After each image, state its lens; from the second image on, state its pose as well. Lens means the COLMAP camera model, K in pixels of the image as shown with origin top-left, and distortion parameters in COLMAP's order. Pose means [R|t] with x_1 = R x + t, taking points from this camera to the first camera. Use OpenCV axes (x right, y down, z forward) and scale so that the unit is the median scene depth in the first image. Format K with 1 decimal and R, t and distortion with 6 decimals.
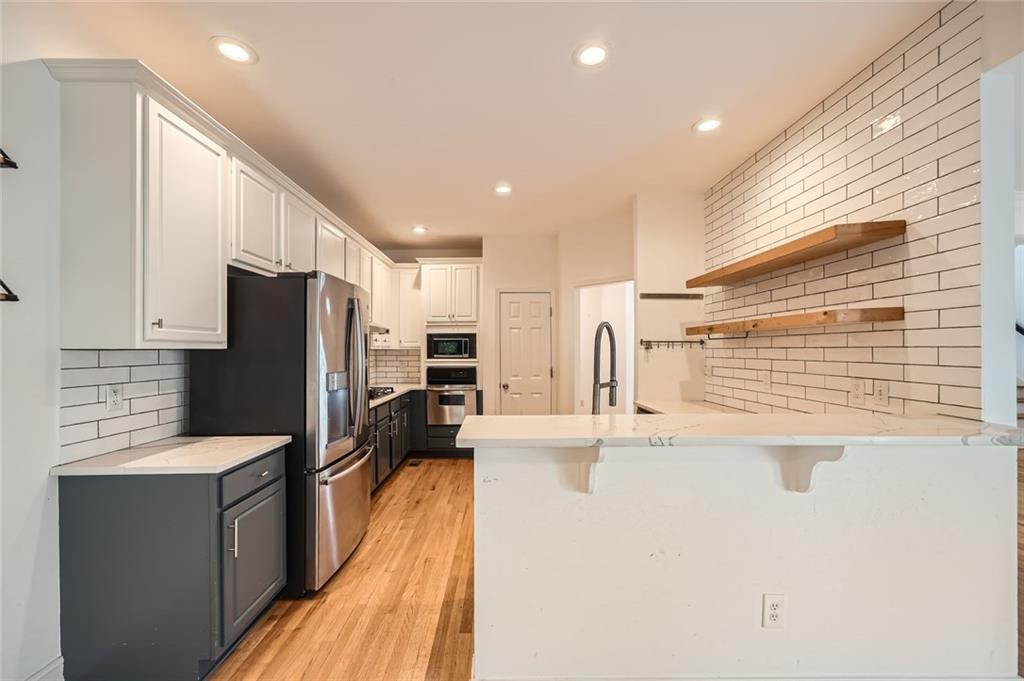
lens RADIAL K [[417.8, 0, 511.0], [0, 417.8, 348.0], [0, 0, 1]] dist [-0.001093, 0.000943]
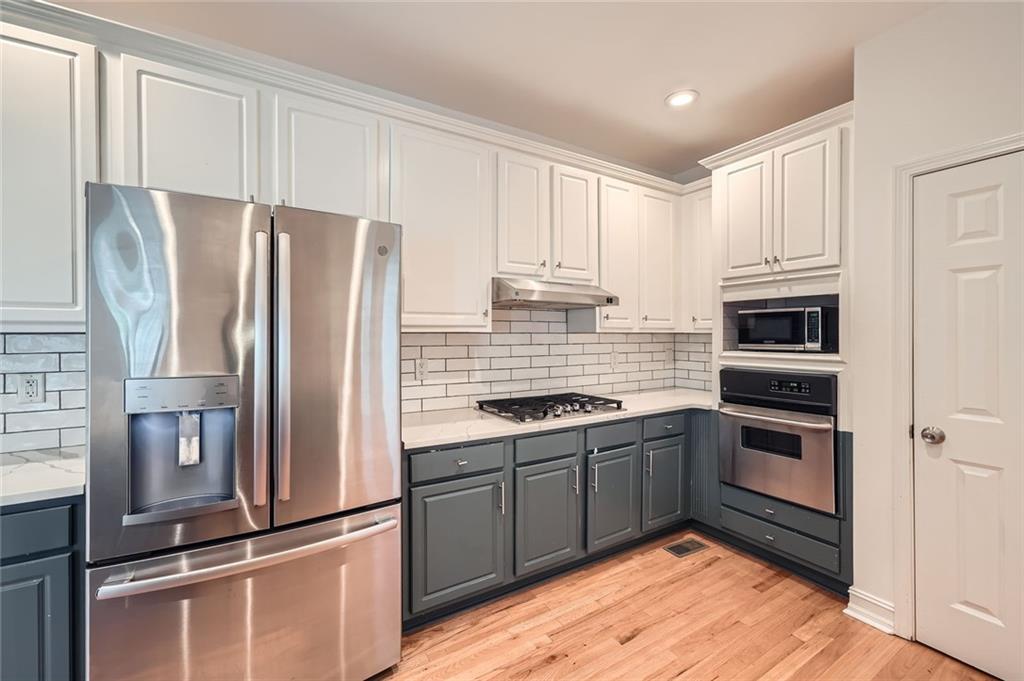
lens RADIAL K [[417.8, 0, 513.1], [0, 417.8, 335.3], [0, 0, 1]] dist [-0.001093, 0.000943]
pose [[0.508424, 0.001773, -0.861105, 0.110106], [0.004536, 0.999978, 0.004737, 0.003133], [0.861095, -0.006314, 0.508405, 0.516662]]
